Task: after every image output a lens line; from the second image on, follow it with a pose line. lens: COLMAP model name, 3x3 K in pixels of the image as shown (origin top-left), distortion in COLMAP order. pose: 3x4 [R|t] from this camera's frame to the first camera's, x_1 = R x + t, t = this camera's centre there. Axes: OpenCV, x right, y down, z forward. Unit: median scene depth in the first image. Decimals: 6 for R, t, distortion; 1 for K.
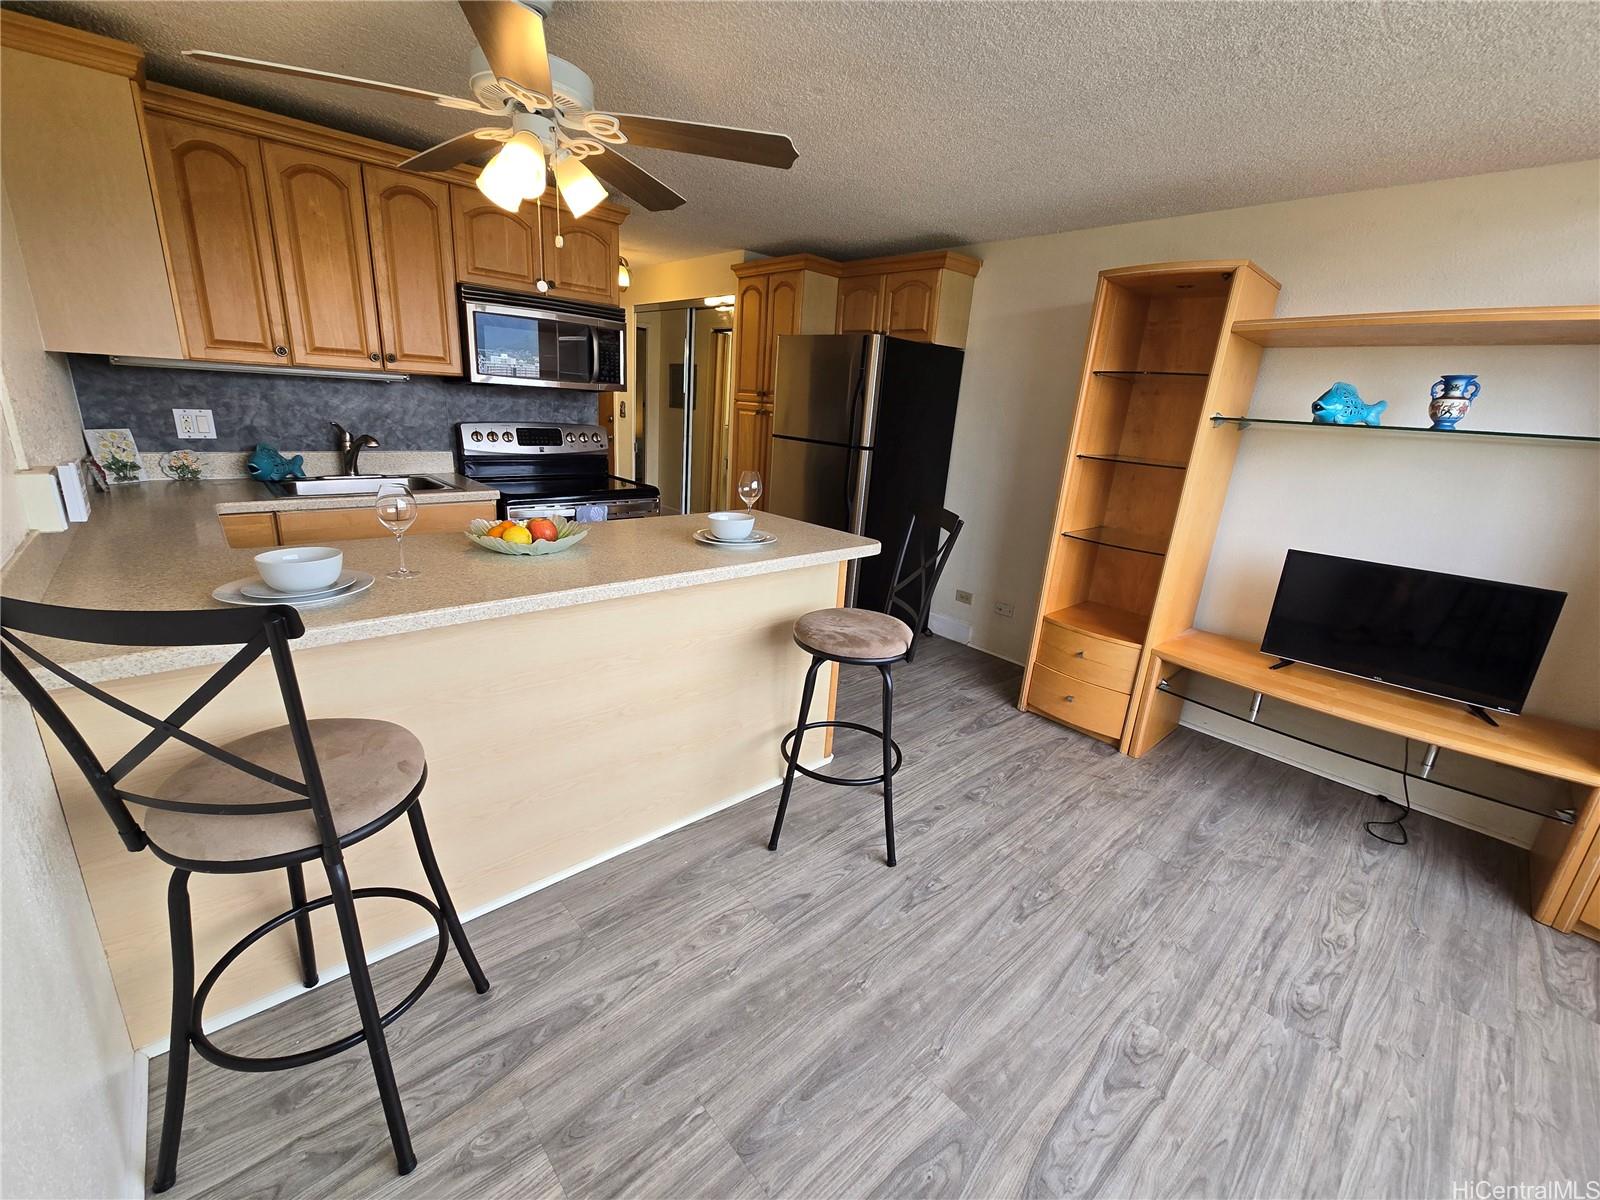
lens RADIAL K [[655.4, 0, 799.5], [0, 655.4, 586.7], [0, 0, 1]] dist [-0.001390, 0.000273]
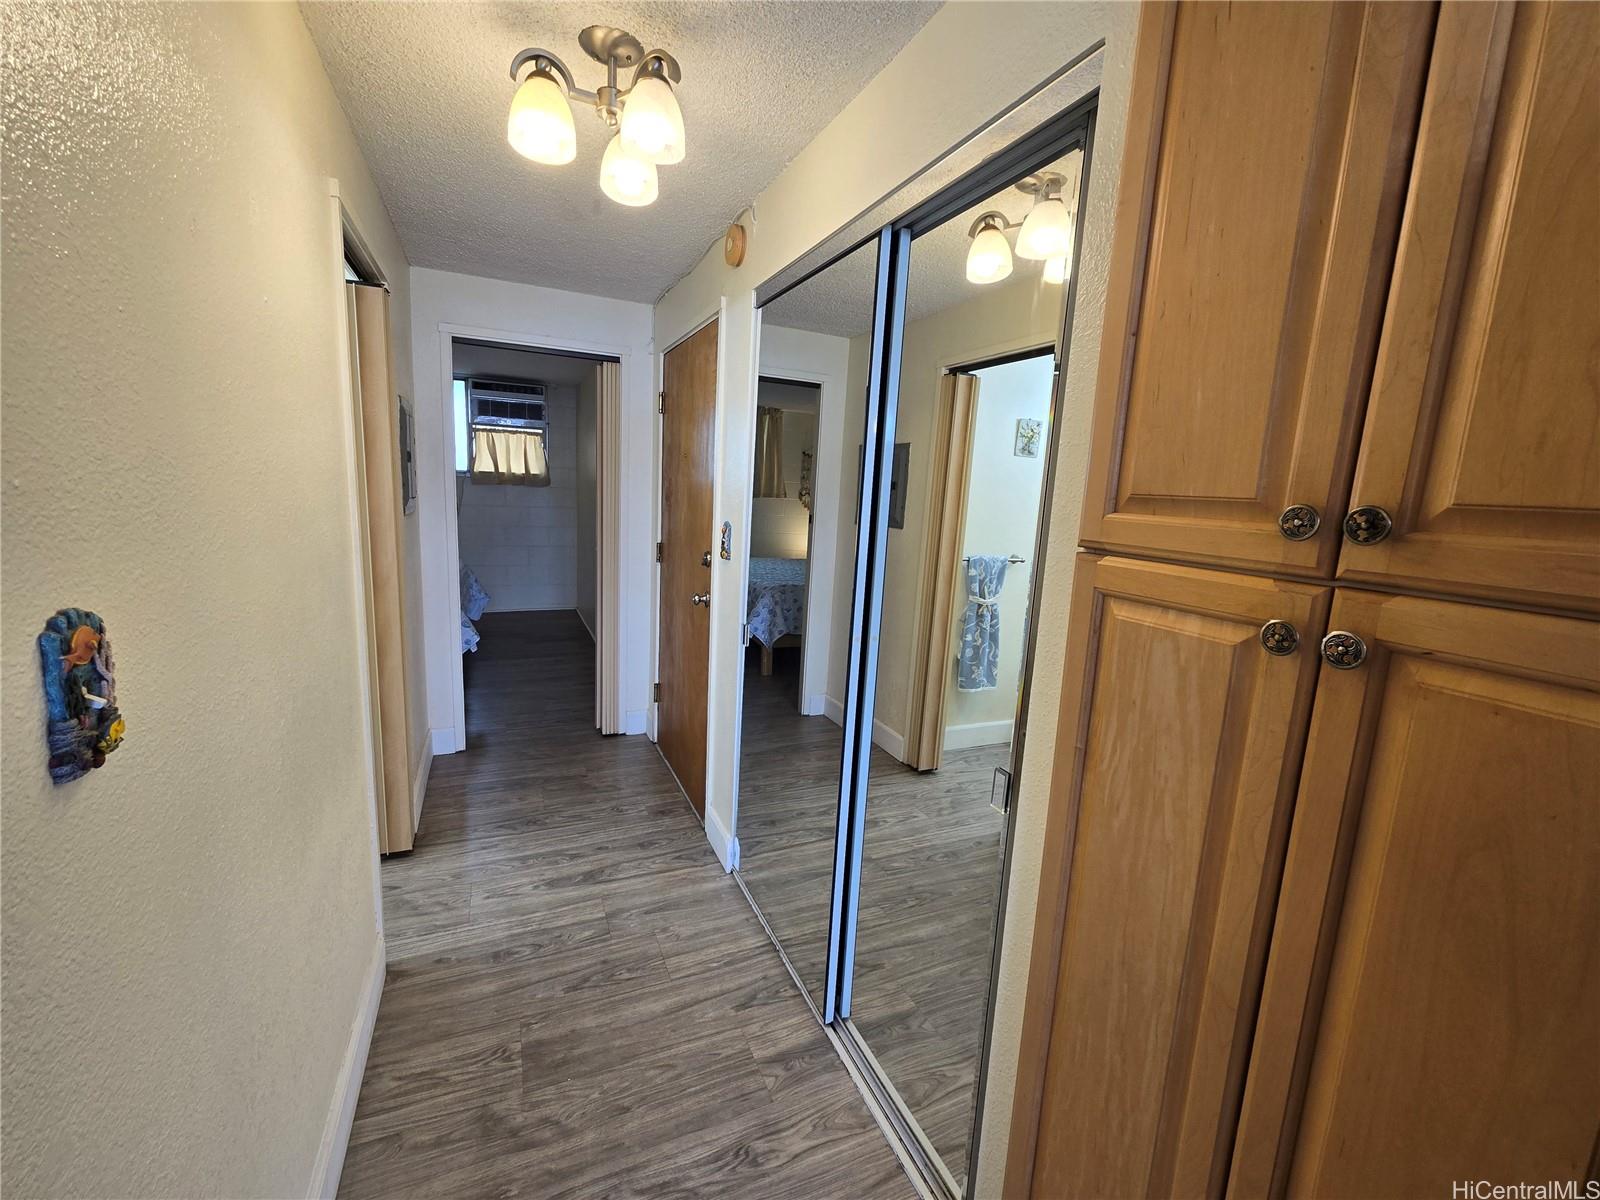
lens RADIAL K [[655.4, 0, 799.5], [0, 655.4, 586.7], [0, 0, 1]] dist [-0.001390, 0.000273]
pose [[0.950128, 0.028746, -0.310533, -0.179017], [-0.072565, 0.988790, -0.130491, -0.363902], [0.303301, 0.146517, 0.941563, 1.190734]]
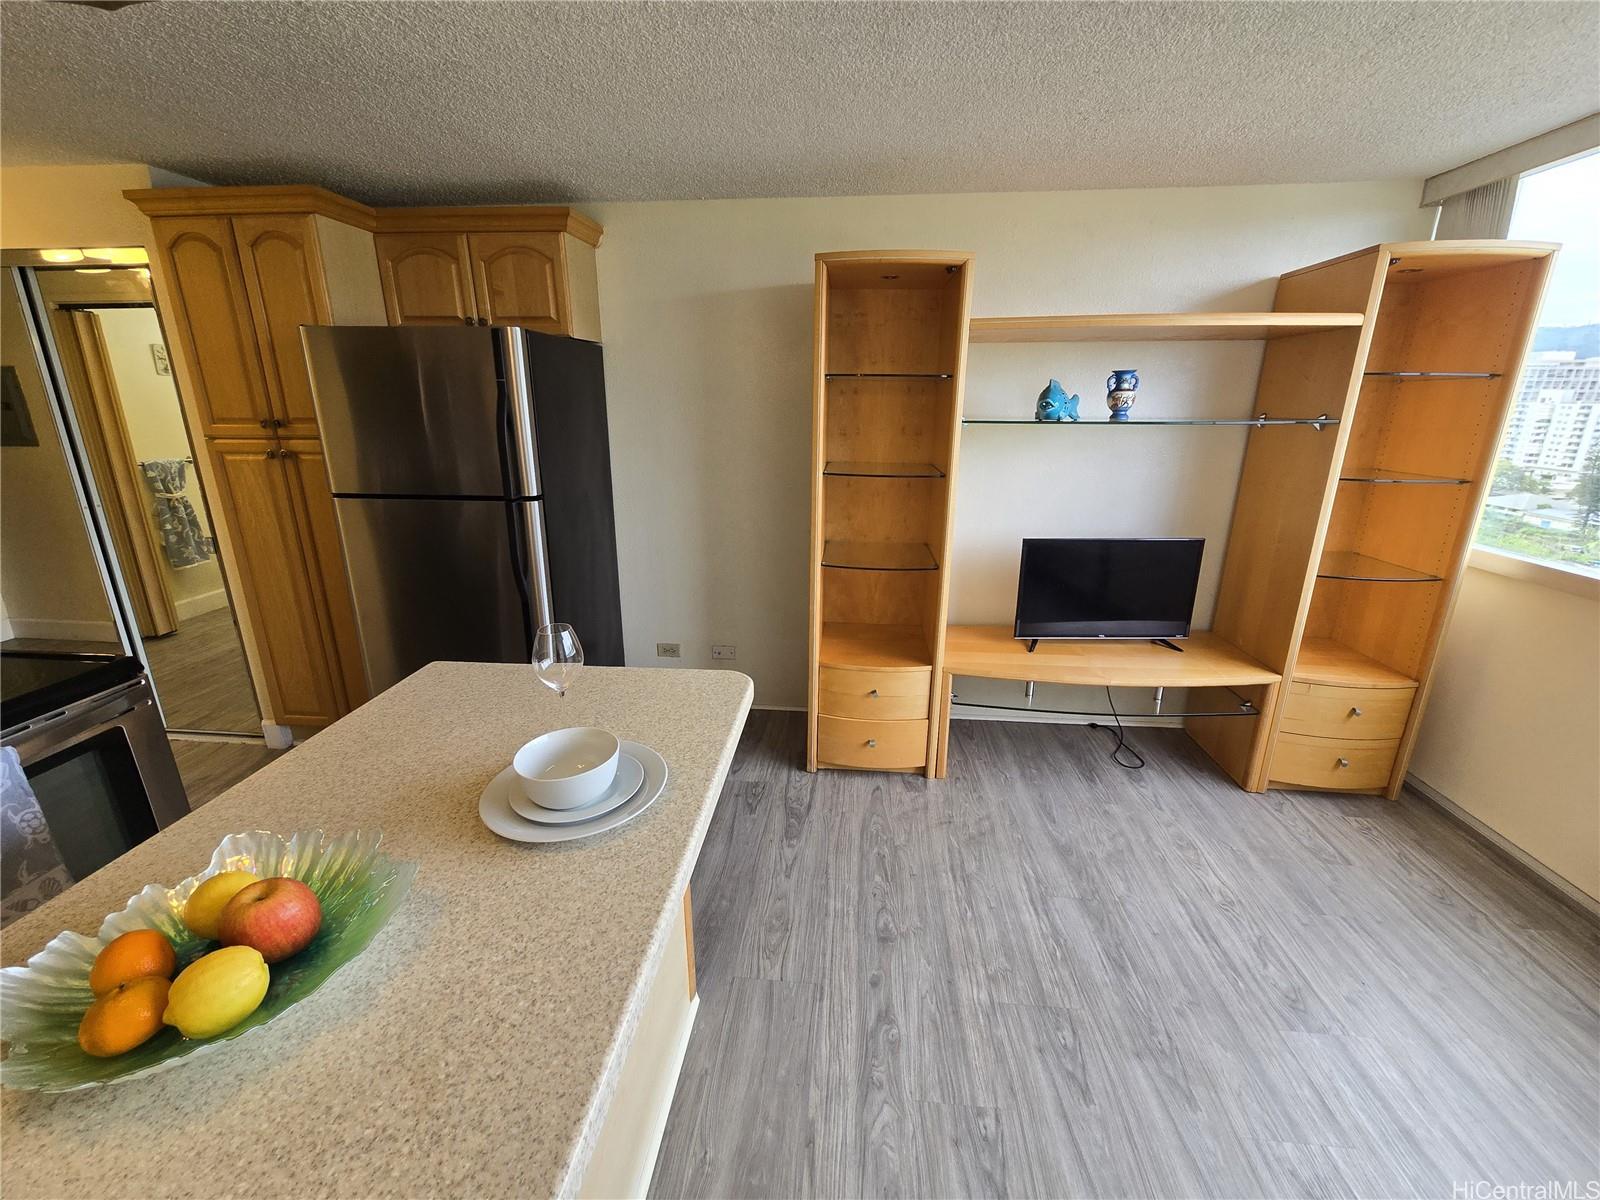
lens RADIAL K [[655.4, 0, 799.5], [0, 655.4, 586.7], [0, 0, 1]] dist [-0.001390, 0.000273]
pose [[0.736899, -0.252971, 0.626886, -0.163650], [0.230696, 0.965778, 0.118544, -0.163915], [-0.635420, 0.057265, 0.770040, 0.367885]]
